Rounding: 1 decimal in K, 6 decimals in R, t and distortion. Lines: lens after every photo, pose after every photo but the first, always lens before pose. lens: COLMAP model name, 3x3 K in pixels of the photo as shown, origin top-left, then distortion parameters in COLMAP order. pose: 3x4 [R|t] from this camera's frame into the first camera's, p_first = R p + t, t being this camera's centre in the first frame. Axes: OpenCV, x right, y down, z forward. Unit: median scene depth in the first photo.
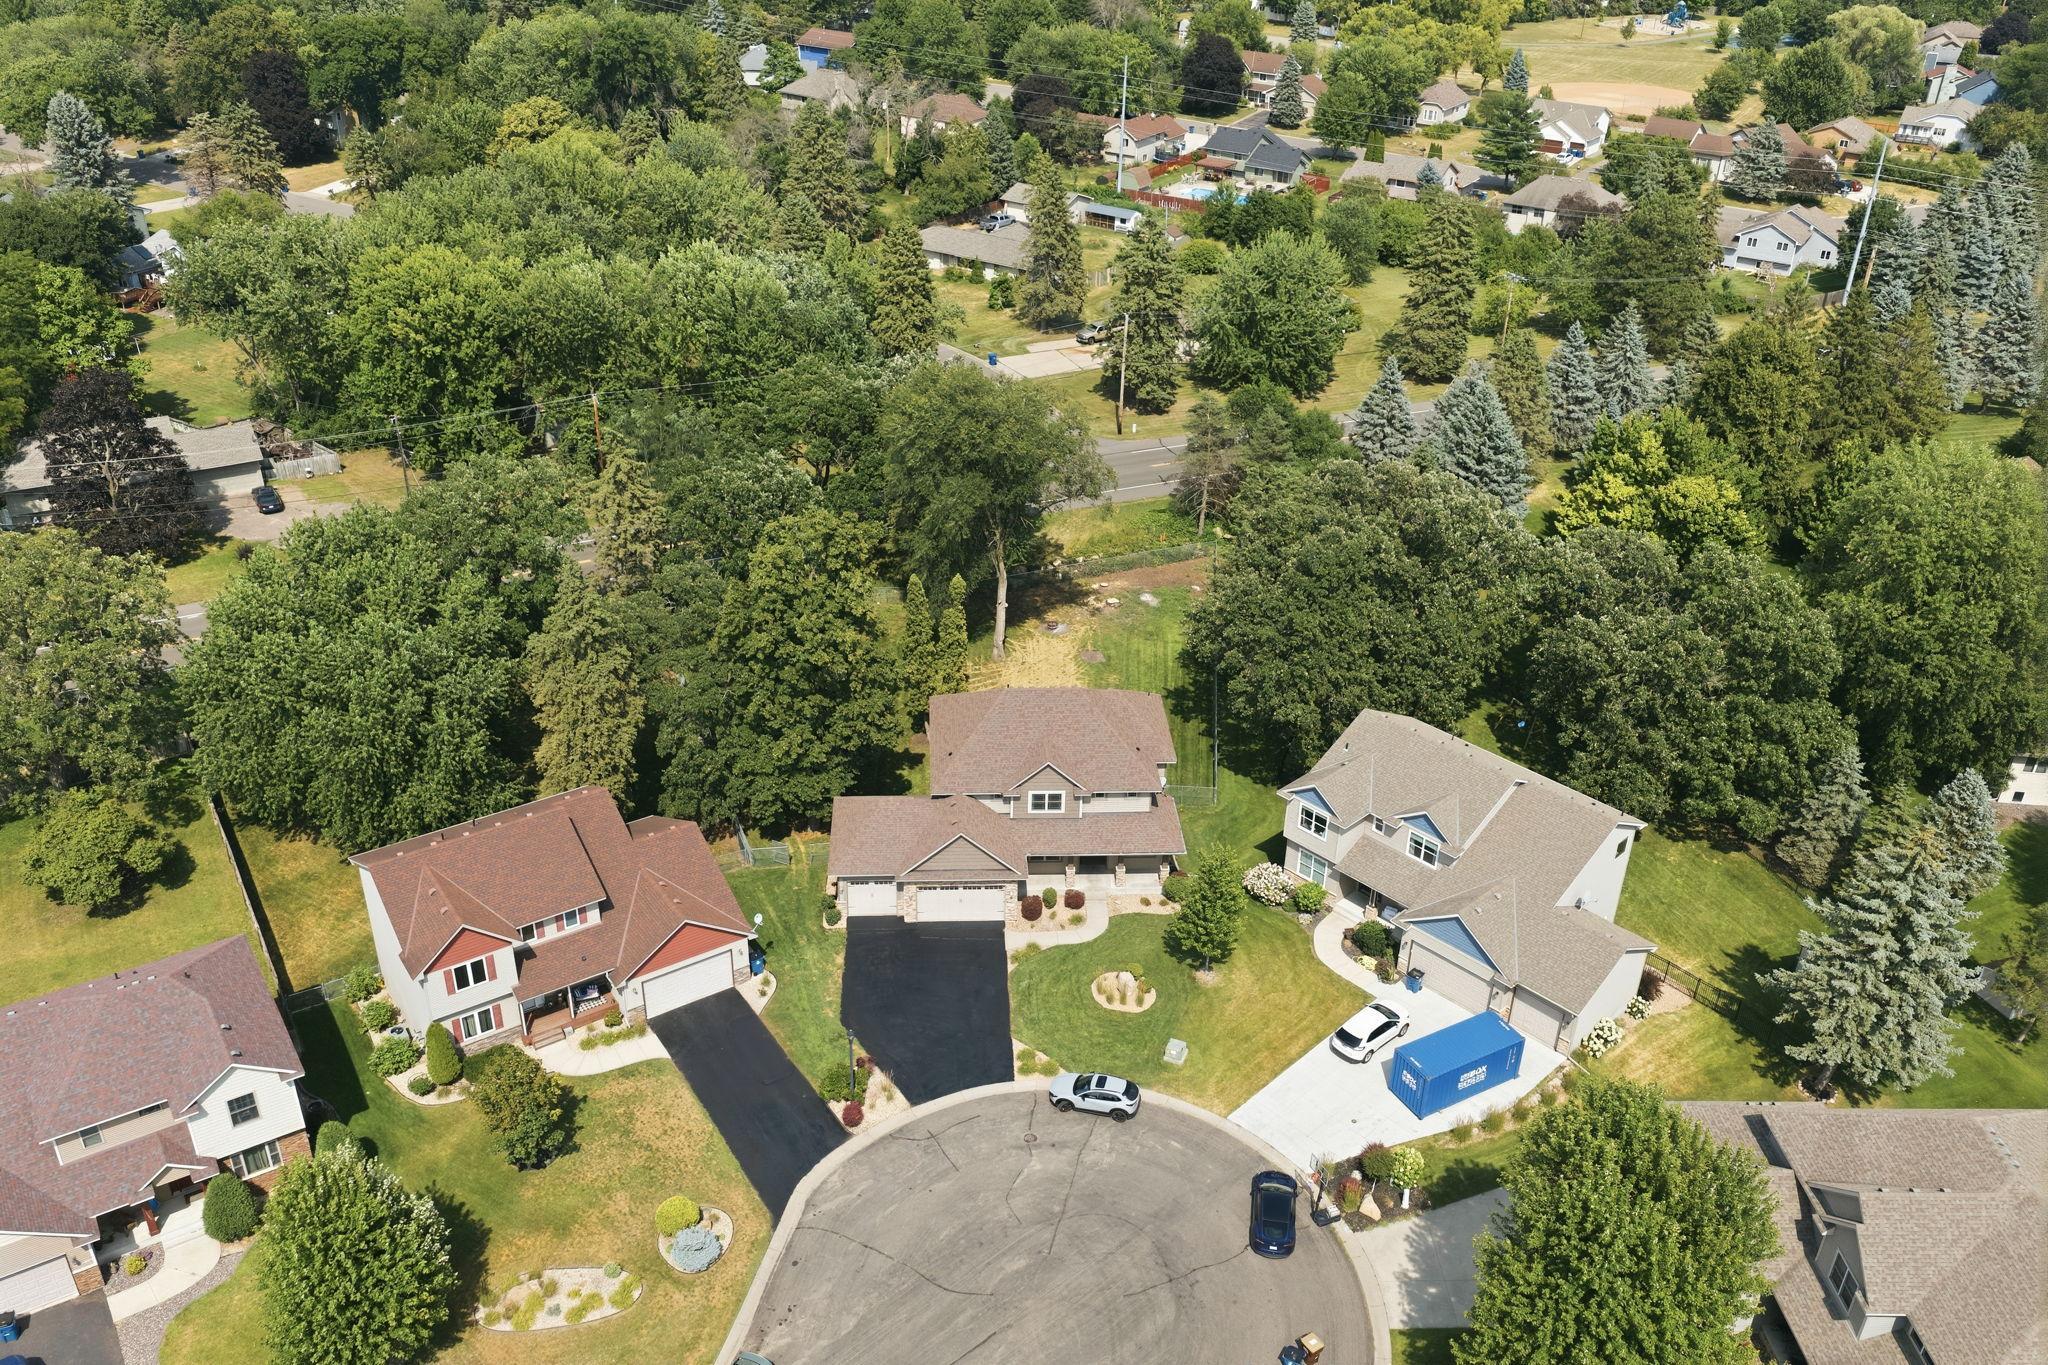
lens RADIAL K [[1703.0, 0, 1026.7], [0, 1703.0, 689.4], [0, 0, 1]] dist [0.012748, -0.013910]
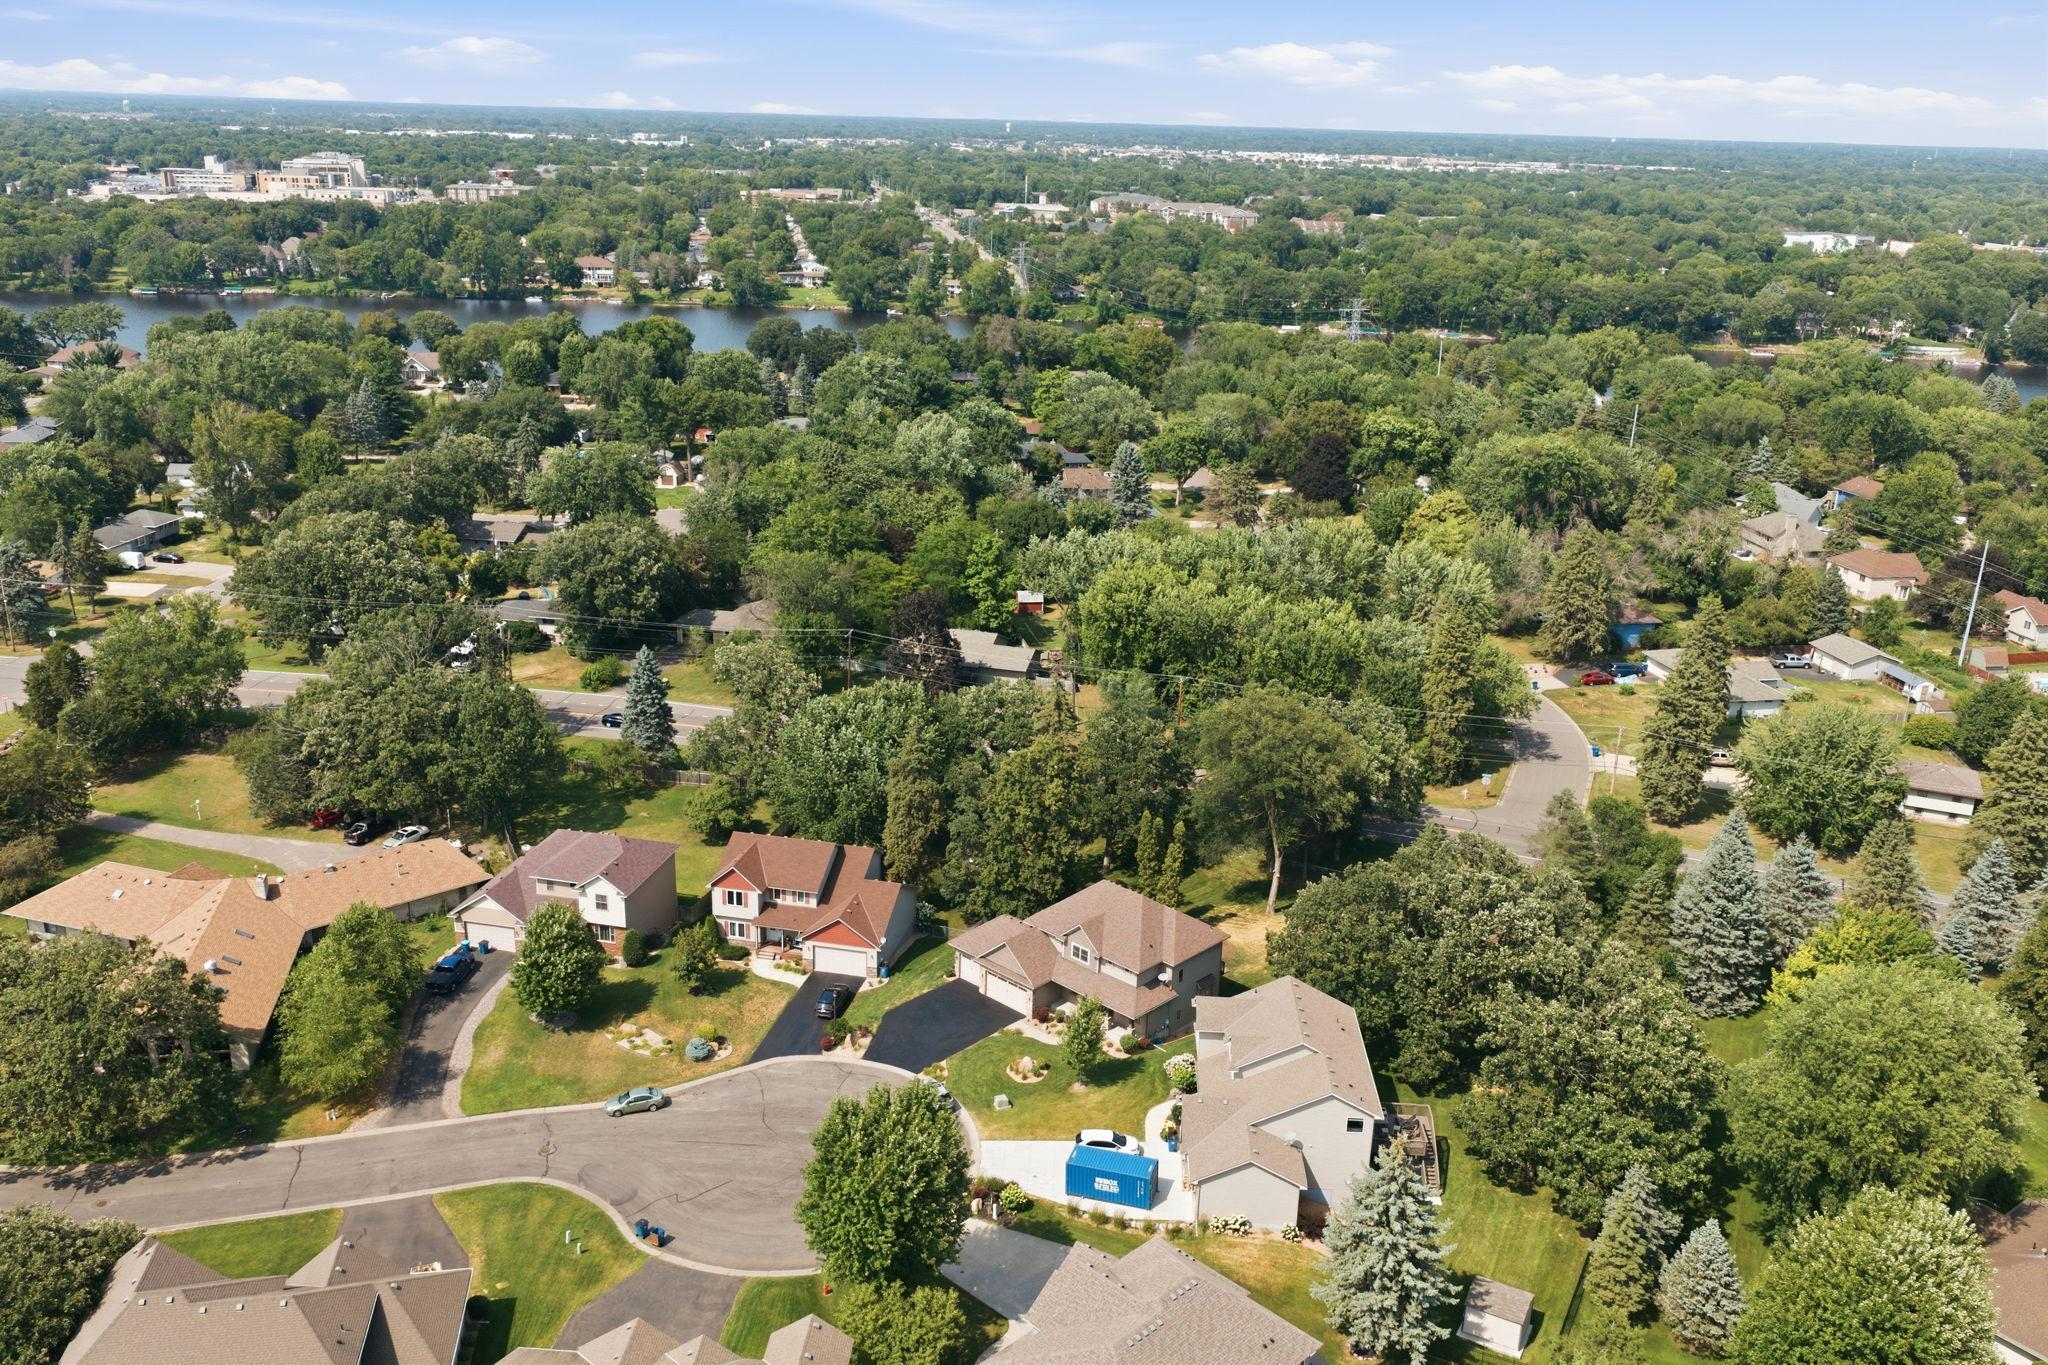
lens RADIAL K [[1703.0, 0, 1032.4], [0, 1703.0, 670.6], [0, 0, 1]] dist [0.012748, -0.013910]
pose [[0.688622, 0.220841, -0.690673, 0.908556], [-0.366705, 0.927778, -0.068961, -0.043473], [0.625561, 0.300761, 0.719872, -0.168107]]
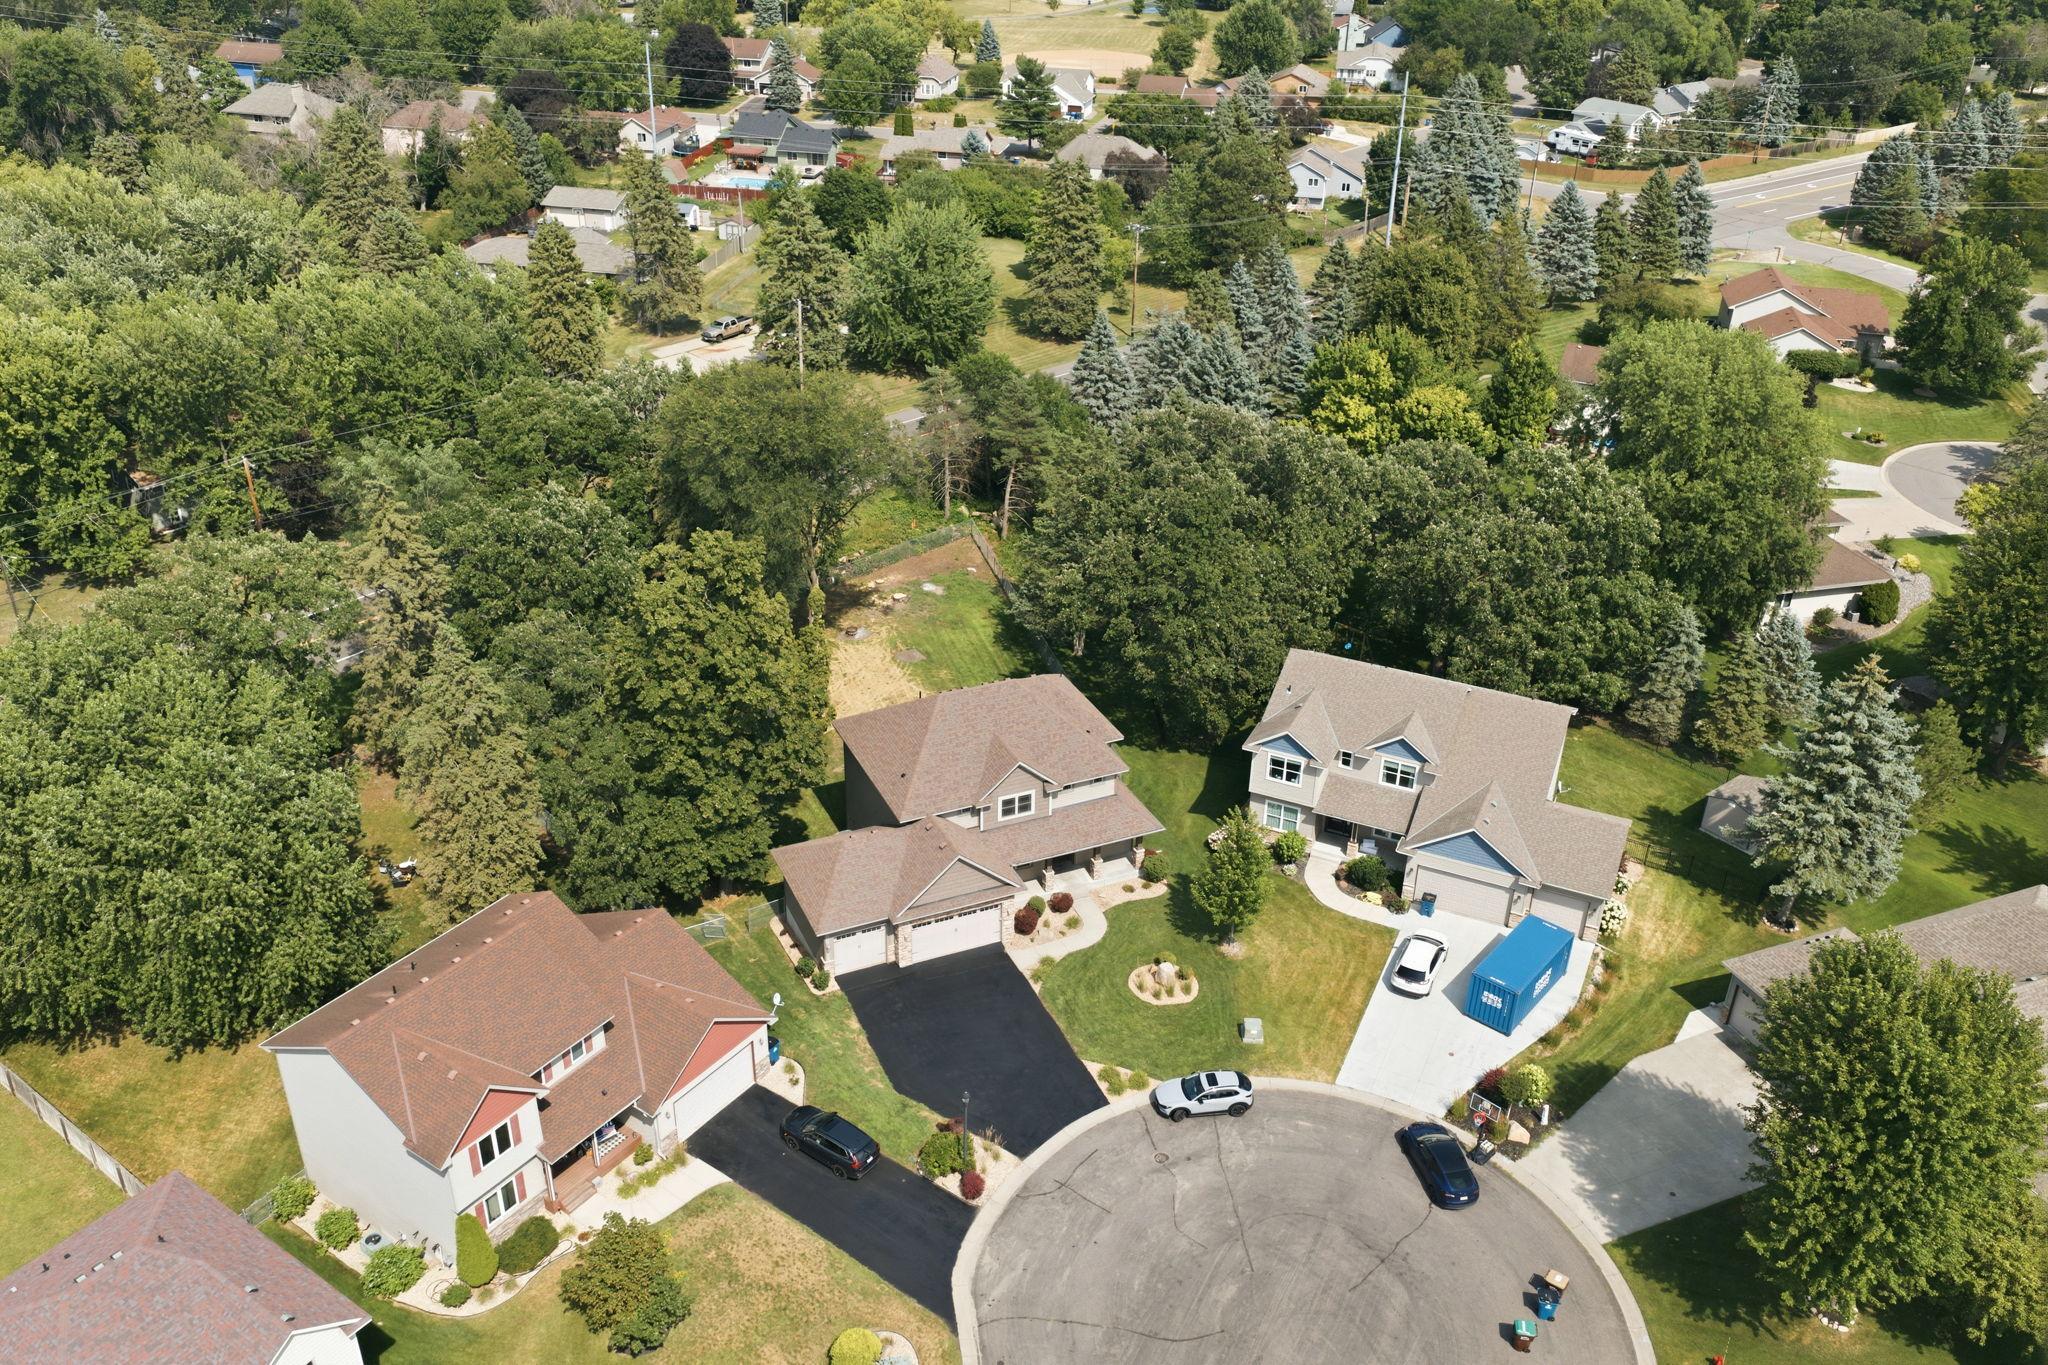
lens RADIAL K [[1703.0, 0, 1025.5], [0, 1703.0, 692.0], [0, 0, 1]] dist [0.012748, -0.013910]
pose [[0.932736, -0.178725, 0.313147, -0.247783], [0.178703, 0.983475, 0.029025, -0.019284], [-0.313160, 0.028887, 0.949261, 0.113425]]
